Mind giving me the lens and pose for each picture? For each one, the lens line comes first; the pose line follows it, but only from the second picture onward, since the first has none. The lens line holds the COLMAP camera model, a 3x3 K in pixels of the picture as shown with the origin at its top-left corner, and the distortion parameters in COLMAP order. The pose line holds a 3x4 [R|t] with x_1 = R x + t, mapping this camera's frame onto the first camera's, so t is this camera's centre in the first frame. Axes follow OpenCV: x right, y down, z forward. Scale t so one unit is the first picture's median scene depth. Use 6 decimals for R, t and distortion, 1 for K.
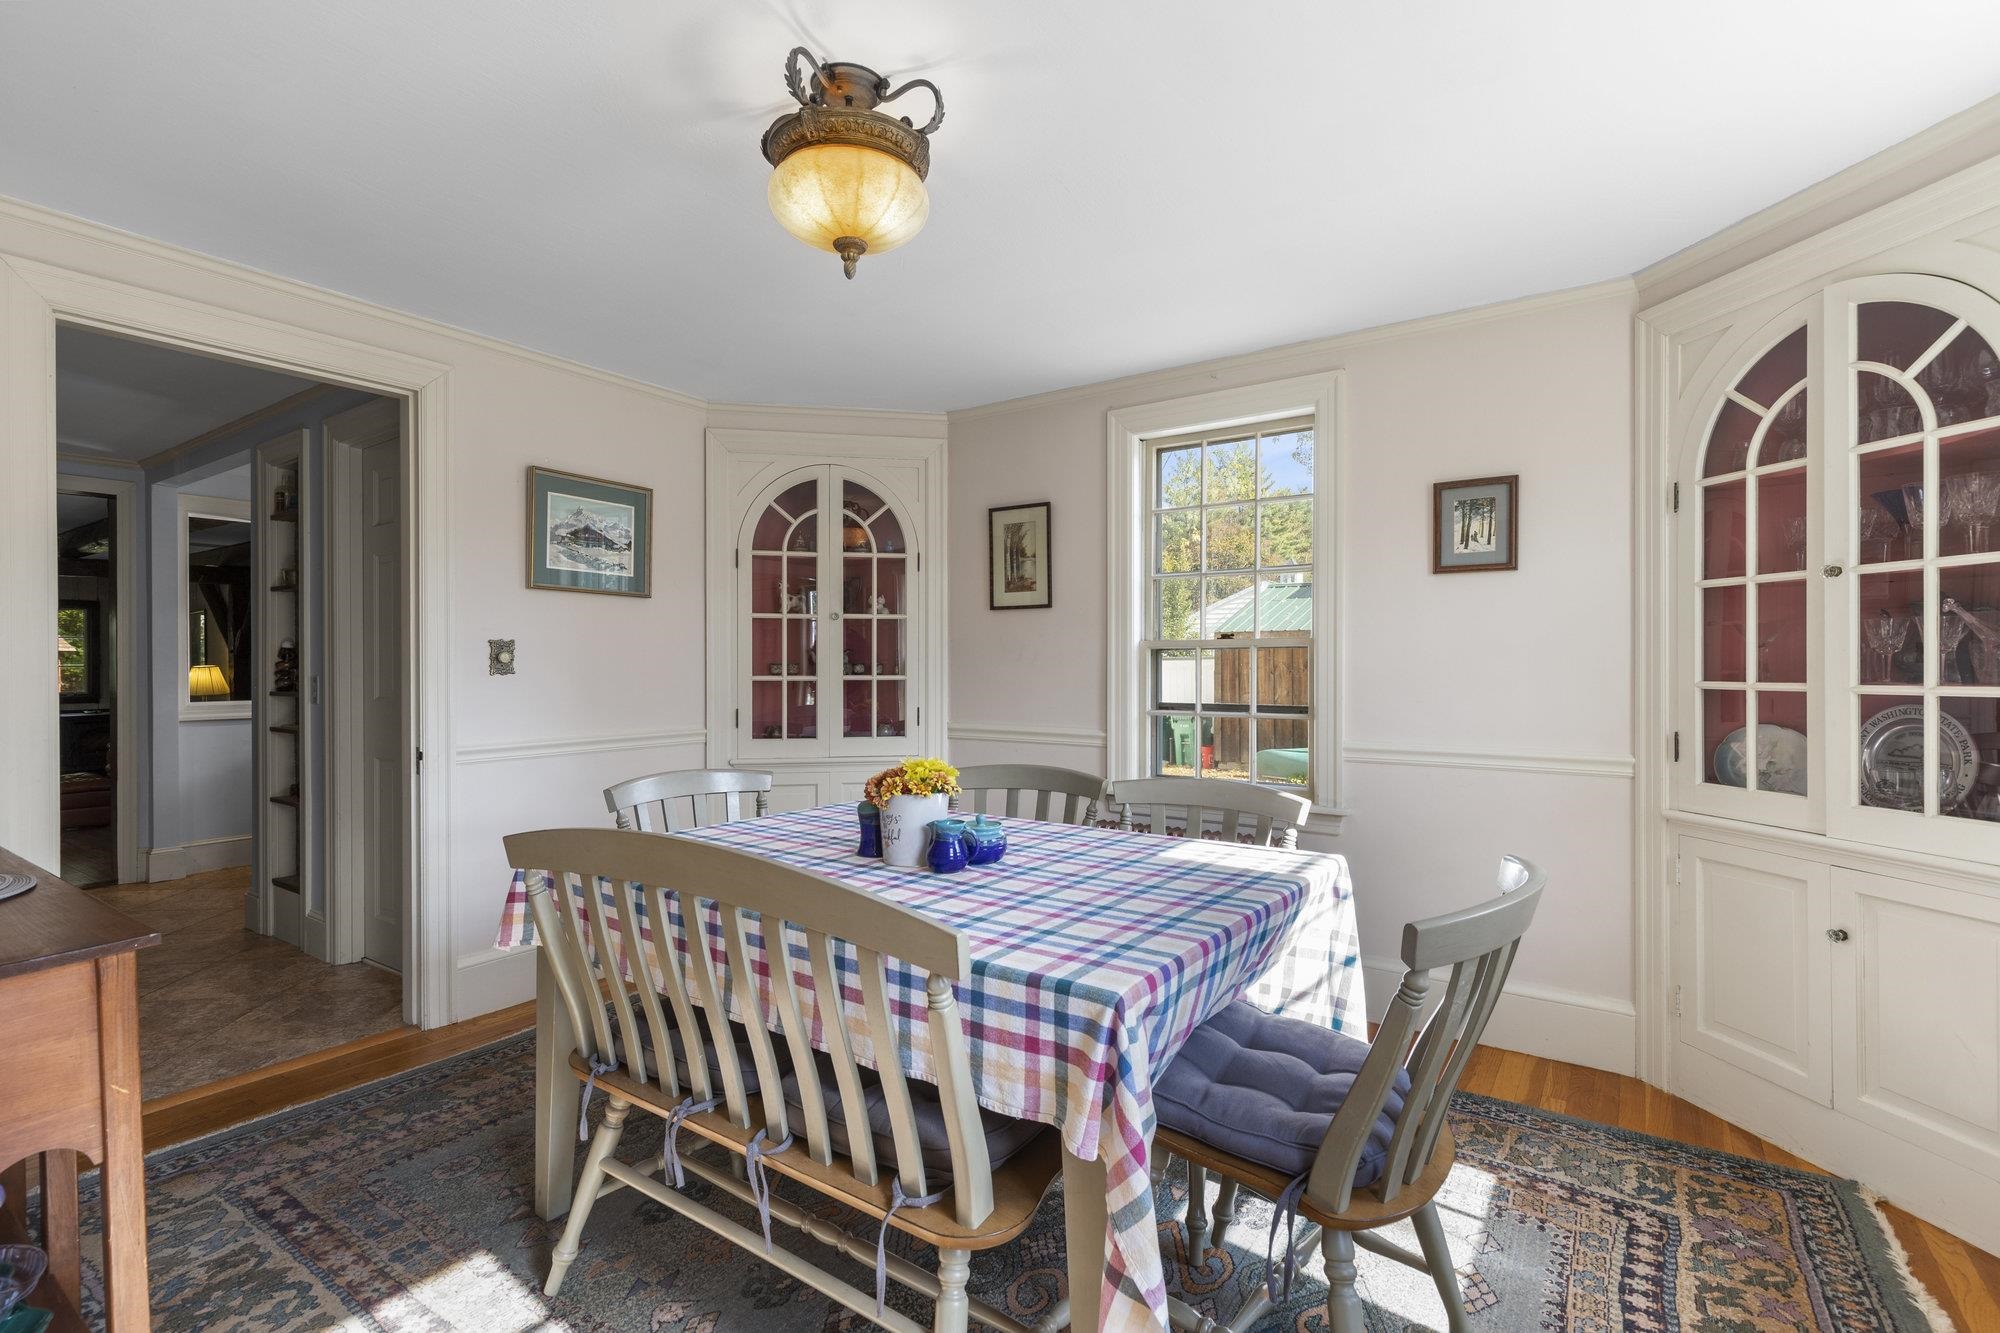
lens RADIAL K [[925.2, 0, 1008.0], [0, 925.2, 670.3], [0, 0, 1]] dist [0.007048, -0.000500]
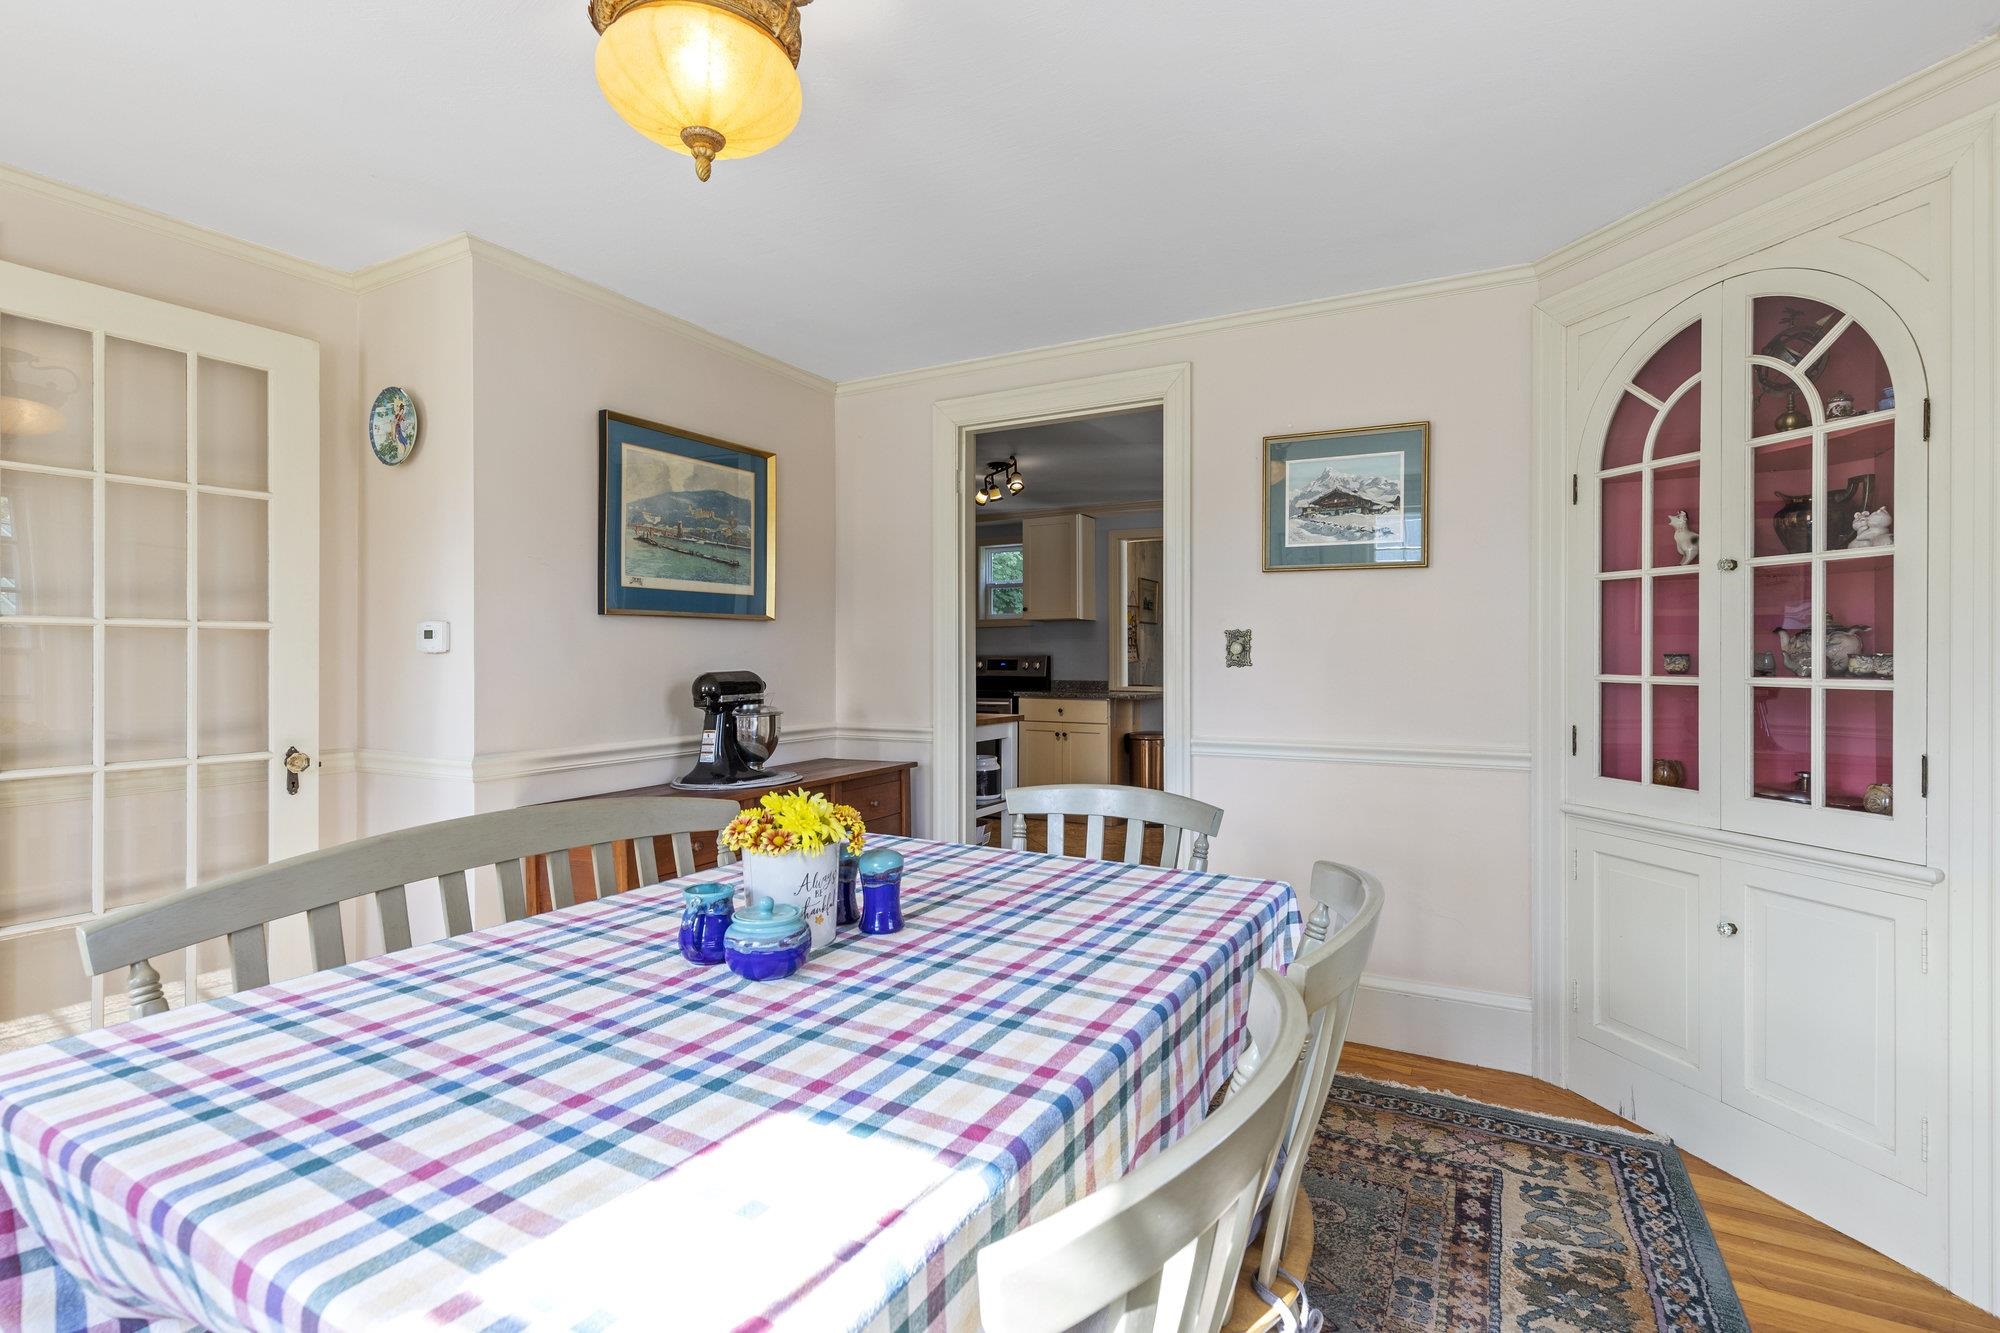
lens RADIAL K [[925.2, 0, 1001.0], [0, 925.2, 655.6], [0, 0, 1]] dist [0.007048, -0.000500]
pose [[0.124528, -0.005047, -0.992203, 0.312667], [-0.009318, 0.999937, -0.006256, 0.001185], [0.992172, 0.010025, 0.124473, 0.563582]]
